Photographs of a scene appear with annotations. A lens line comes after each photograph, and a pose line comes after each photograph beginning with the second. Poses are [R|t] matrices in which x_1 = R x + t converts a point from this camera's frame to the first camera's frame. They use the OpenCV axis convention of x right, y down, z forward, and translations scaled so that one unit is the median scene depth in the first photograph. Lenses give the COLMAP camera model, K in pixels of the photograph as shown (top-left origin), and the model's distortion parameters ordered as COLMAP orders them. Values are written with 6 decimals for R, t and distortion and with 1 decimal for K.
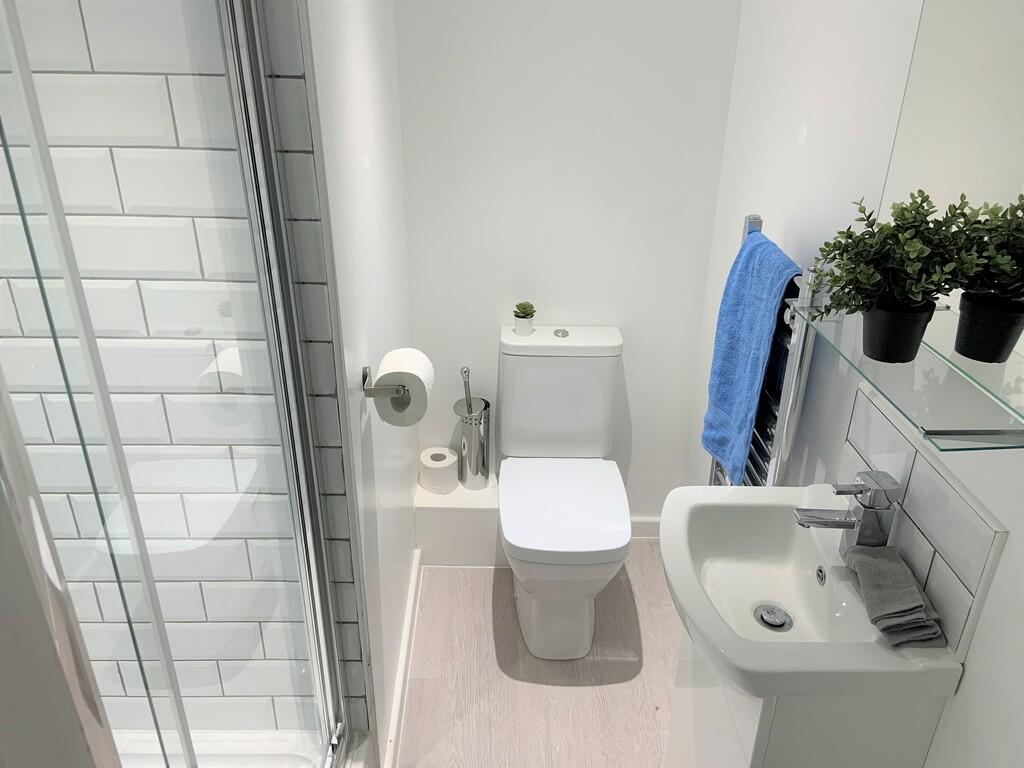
lens RADIAL K [[805.3, 0, 497.5], [0, 805.3, 382.7], [0, 0, 1]] dist [0.135671, -0.165424]
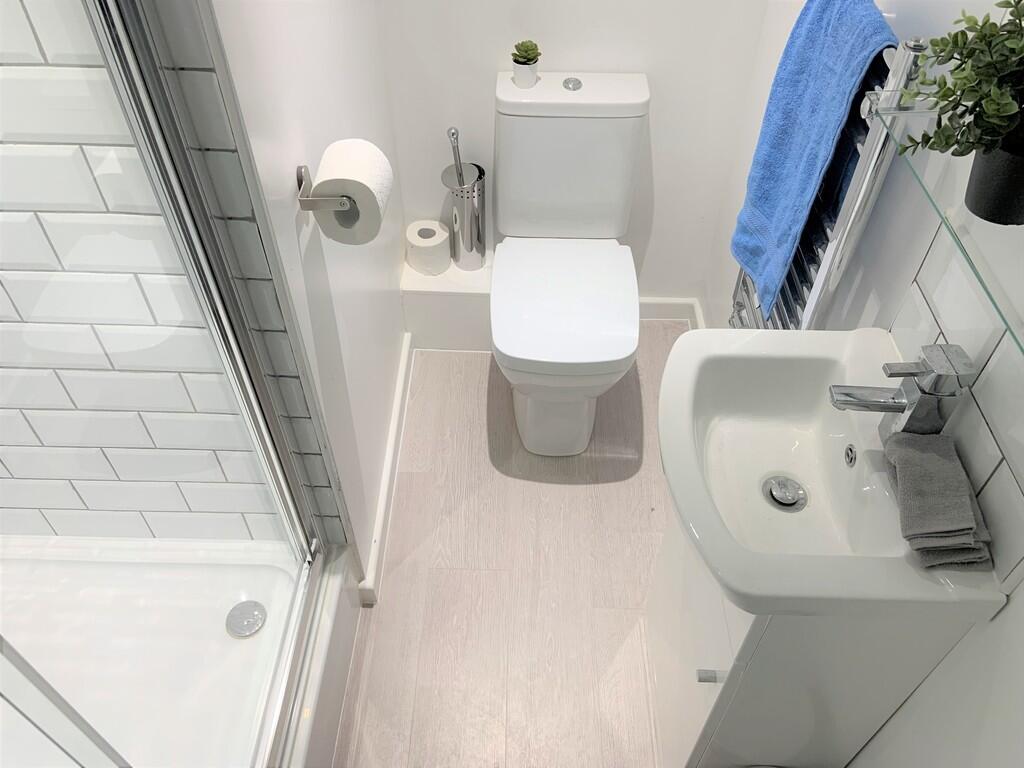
lens RADIAL K [[805.3, 0, 497.5], [0, 805.3, 382.7], [0, 0, 1]] dist [0.135671, -0.165424]
pose [[0.999143, 0.018971, -0.036776, 0.052465], [-0.004458, 0.932890, 0.360134, -0.099108], [0.041140, -0.359662, 0.932175, 0.186820]]
